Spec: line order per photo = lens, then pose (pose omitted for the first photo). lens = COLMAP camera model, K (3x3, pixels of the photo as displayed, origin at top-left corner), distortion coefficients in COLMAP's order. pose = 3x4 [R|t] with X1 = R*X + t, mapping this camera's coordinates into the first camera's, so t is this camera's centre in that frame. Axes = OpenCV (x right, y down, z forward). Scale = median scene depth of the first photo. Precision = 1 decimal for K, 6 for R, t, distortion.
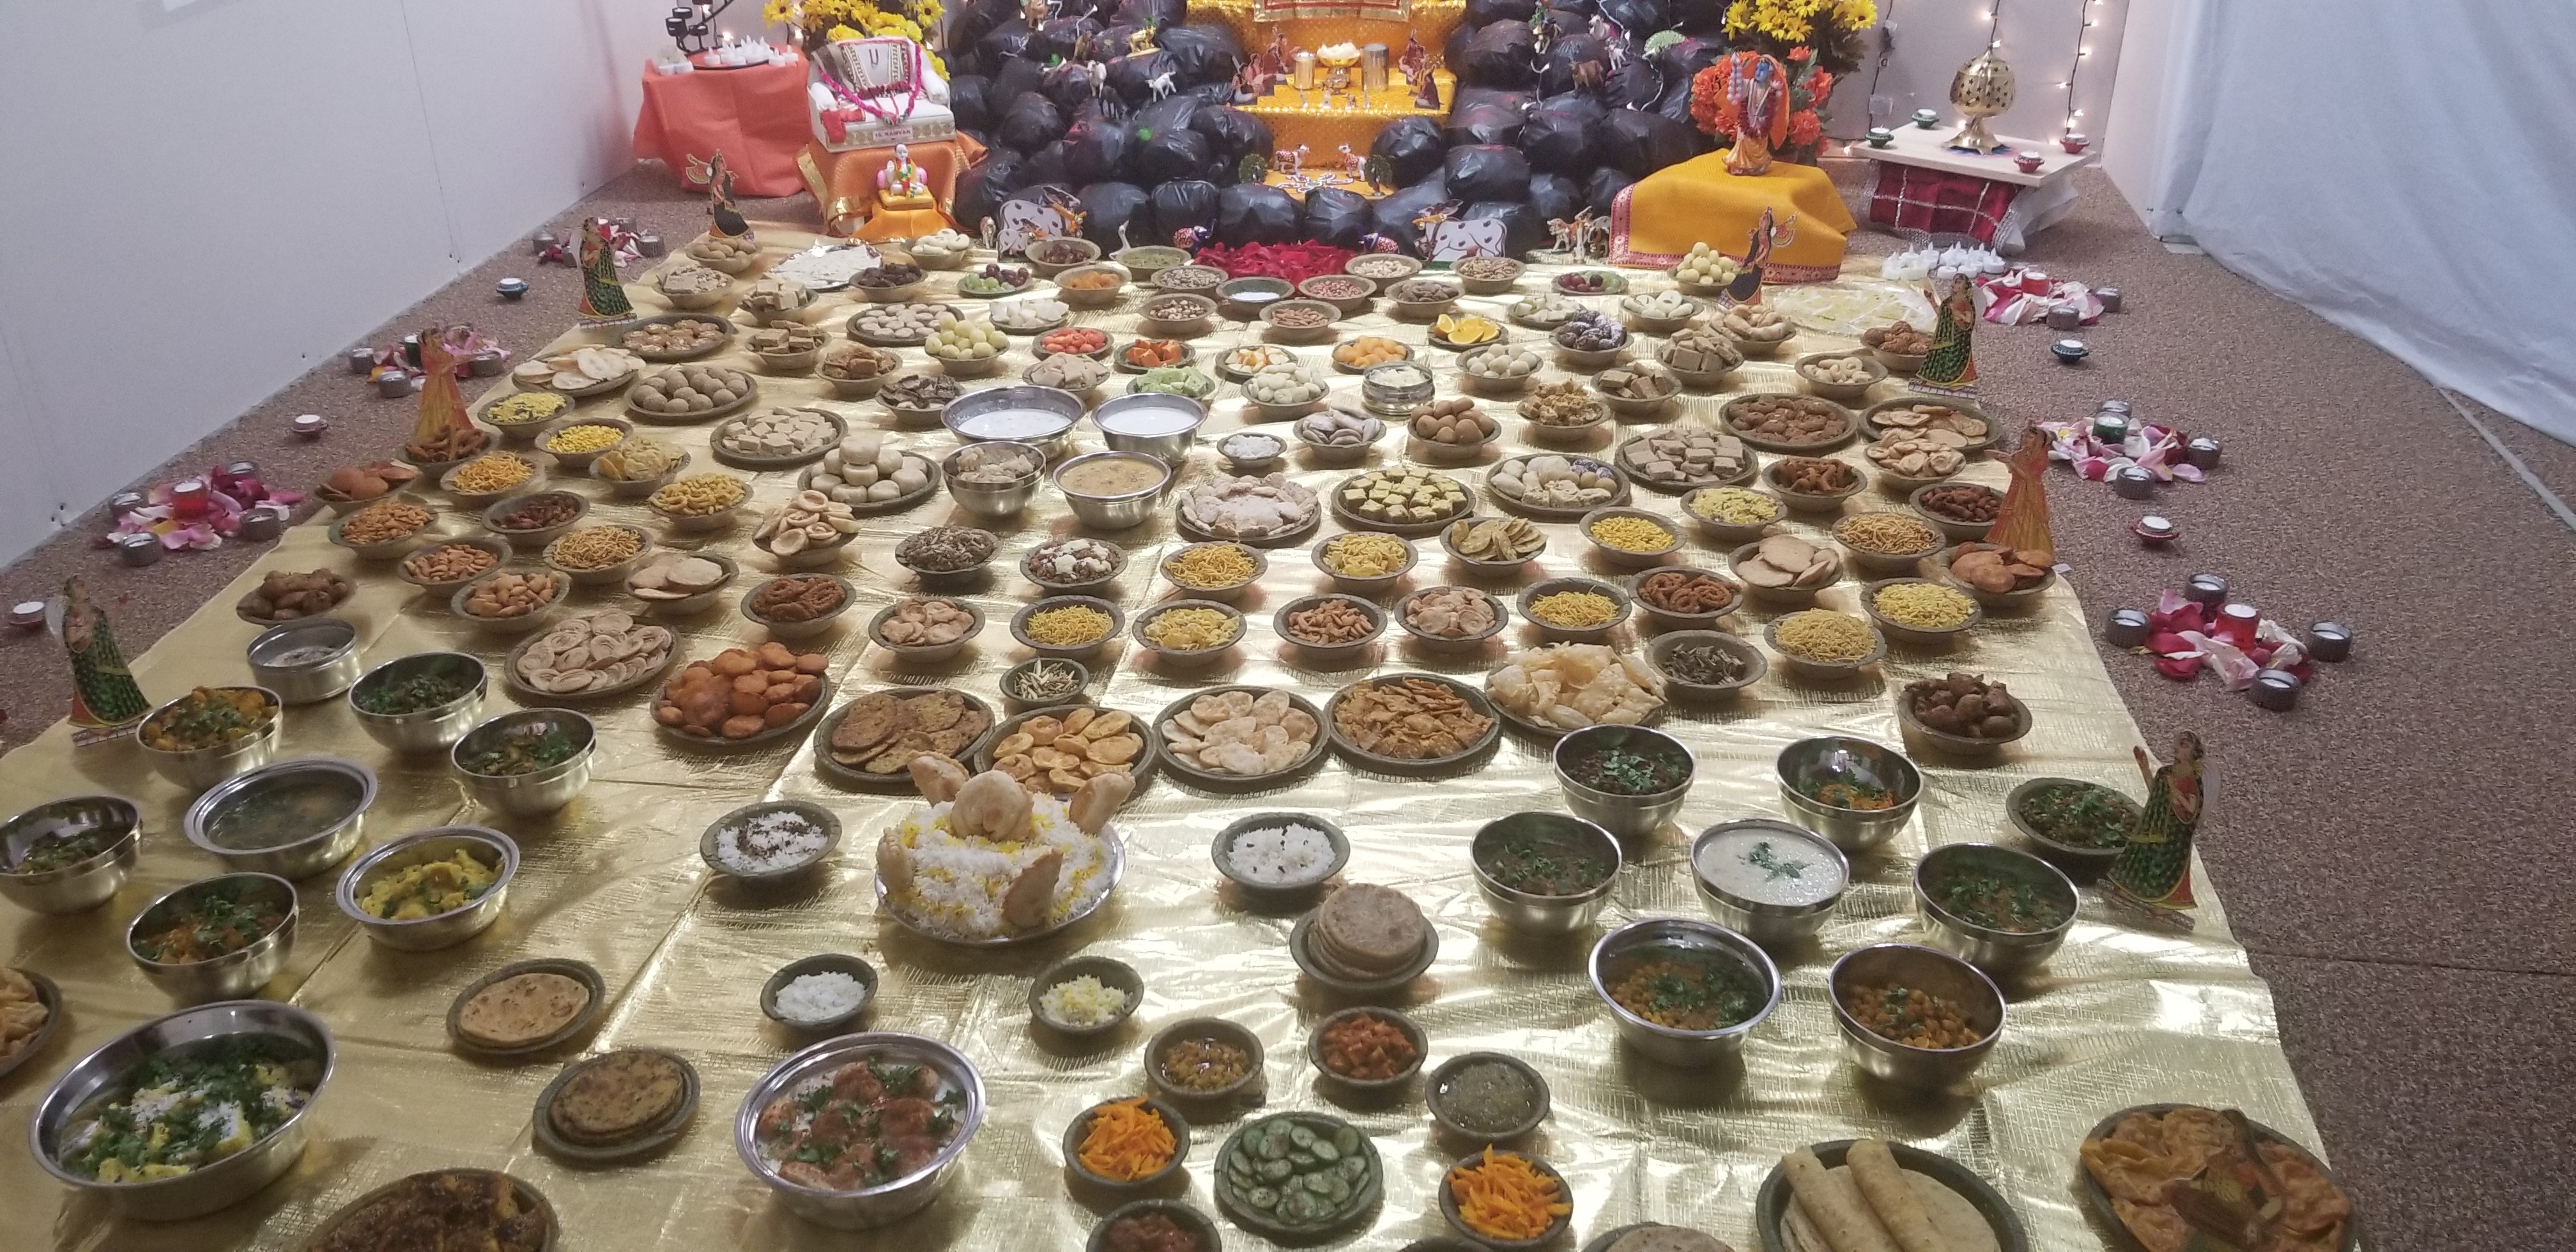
lens RADIAL K [[2044.7, 0, 1288.0], [0, 2044.7, 626.0], [0, 0, 1]] dist [0.149429, -0.362577]
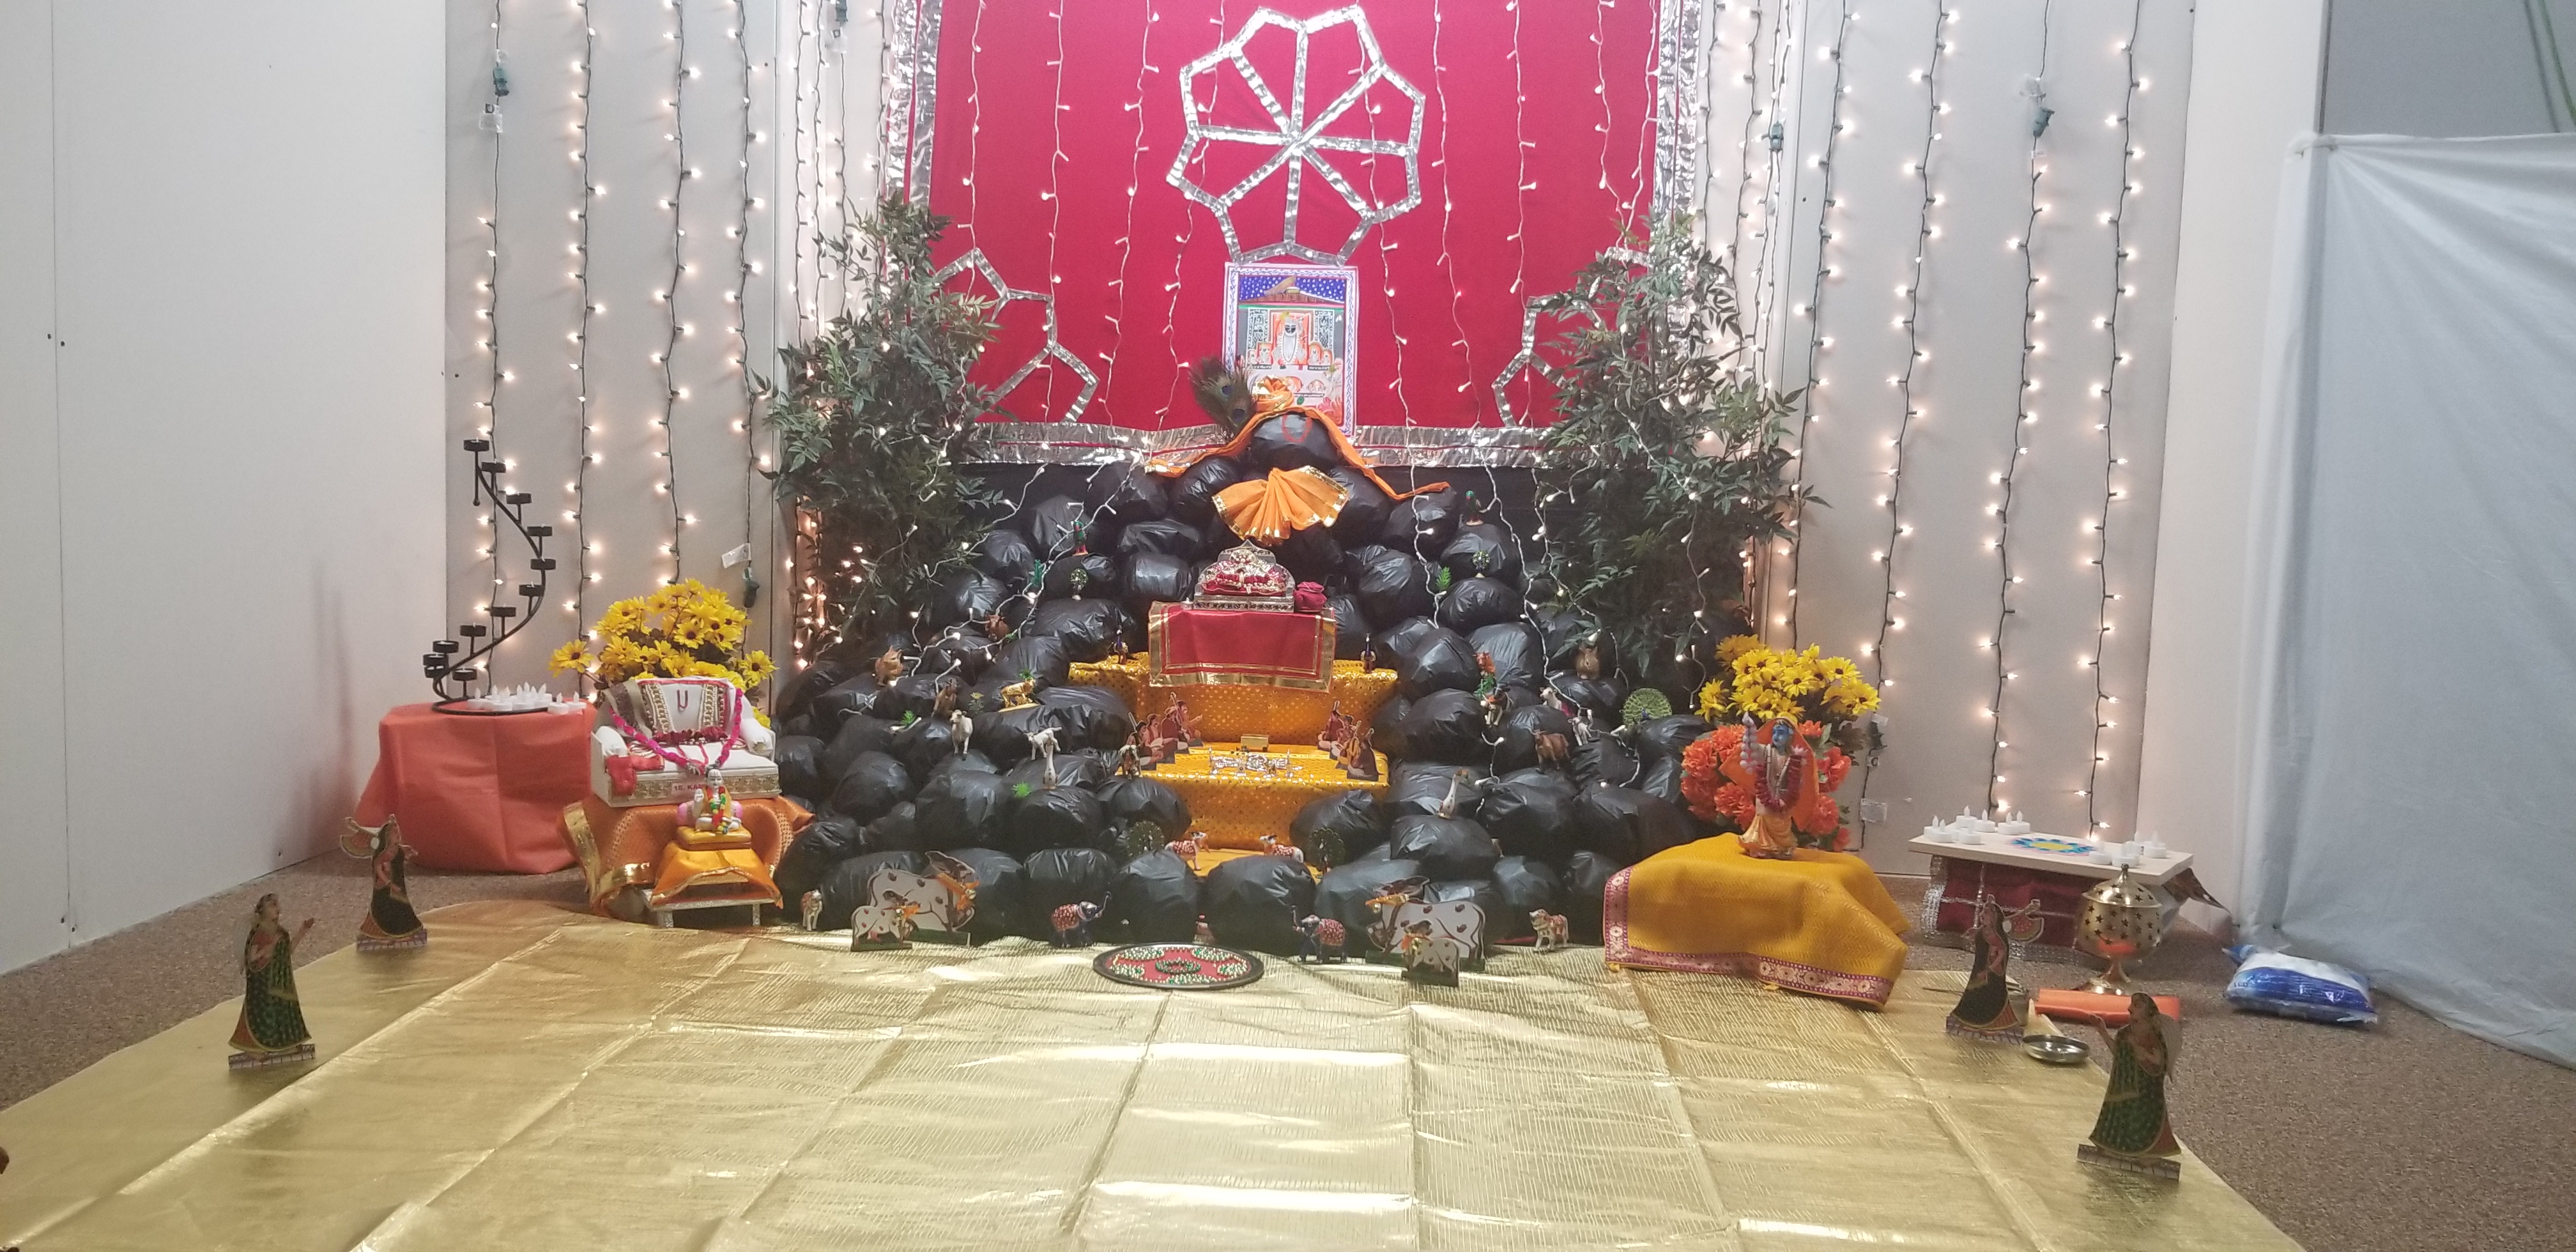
lens RADIAL K [[2044.7, 0, 1288.0], [0, 2044.7, 626.0], [0, 0, 1]] dist [0.149429, -0.362577]
pose [[0.994929, 0.039800, 0.092366, -0.041984], [-0.001664, 0.924761, -0.380545, 0.005086], [-0.100562, 0.378462, 0.920138, 0.229756]]
